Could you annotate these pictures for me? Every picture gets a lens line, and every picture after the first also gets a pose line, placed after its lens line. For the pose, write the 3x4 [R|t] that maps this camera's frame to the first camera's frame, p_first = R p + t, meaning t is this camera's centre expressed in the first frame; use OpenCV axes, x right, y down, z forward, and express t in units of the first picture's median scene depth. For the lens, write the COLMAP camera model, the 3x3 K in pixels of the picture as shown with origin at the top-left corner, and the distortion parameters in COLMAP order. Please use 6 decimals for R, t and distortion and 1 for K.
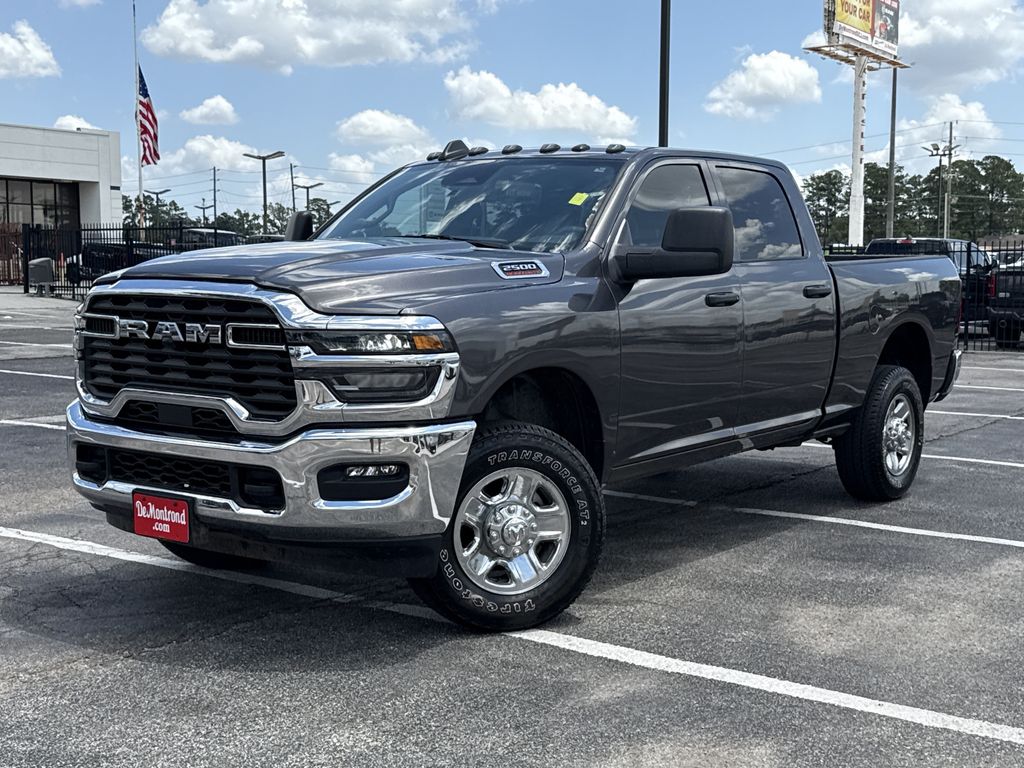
lens RADIAL K [[1432.8, 0, 629.0], [0, 1432.8, 379.9], [0, 0, 1]] dist [0.135955, -0.095330]
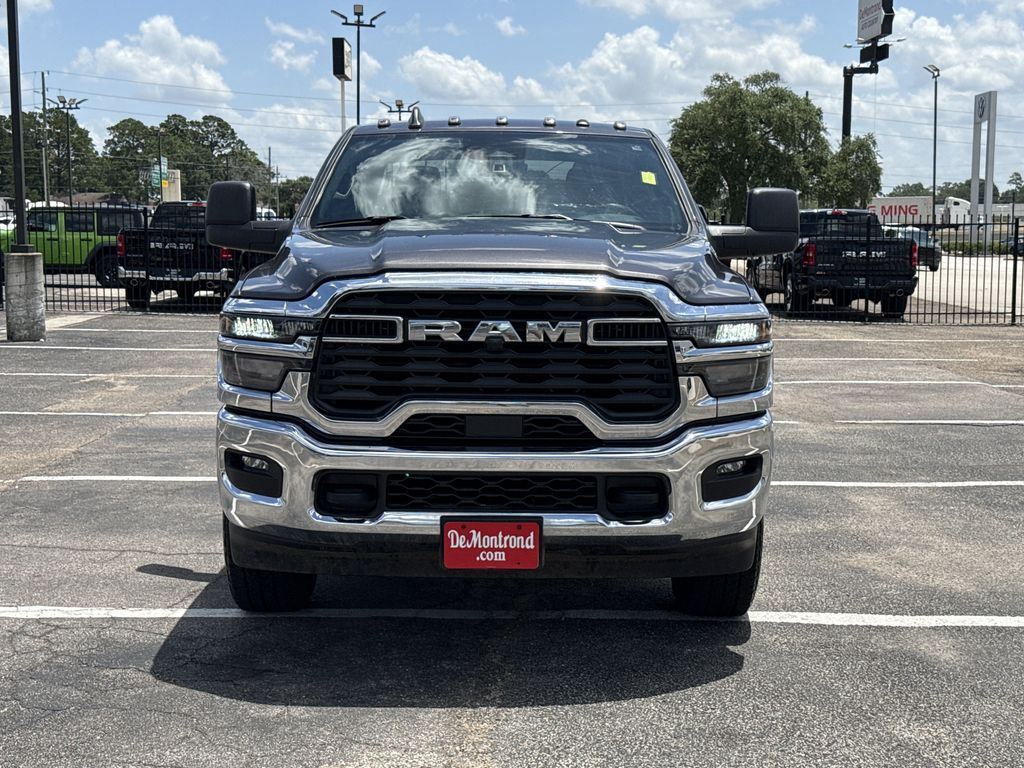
lens RADIAL K [[1418.8, 0, 544.5], [0, 1418.8, 386.6], [0, 0, 1]] dist [0.118789, -0.063300]
pose [[0.816627, -0.068204, 0.573122, -0.781126], [0.050623, 0.997630, 0.046591, -0.038663], [-0.574941, -0.009034, 0.818145, 0.283633]]
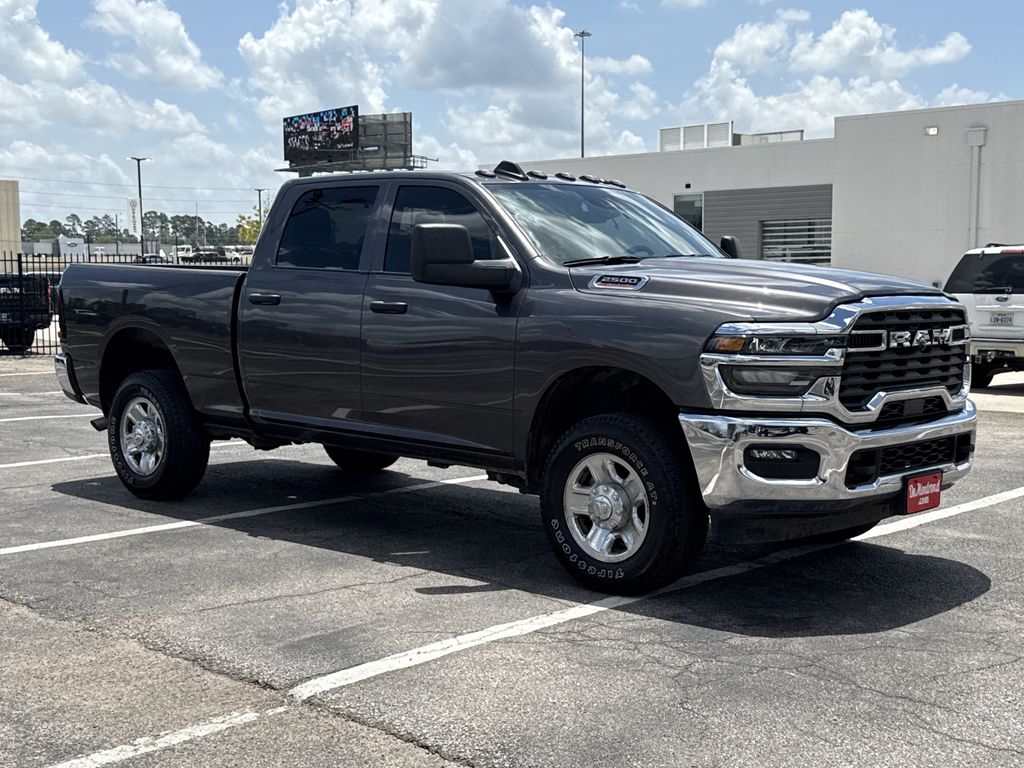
lens RADIAL K [[1327.3, 0, 512.0], [0, 1327.3, 384.0], [0, 0, 1]] dist [0.195505, -0.483885]
pose [[0.139516, -0.089419, 0.986174, -1.472501], [0.079626, 0.993702, 0.078837, -0.111261], [-0.987013, 0.067526, 0.145758, 1.171695]]
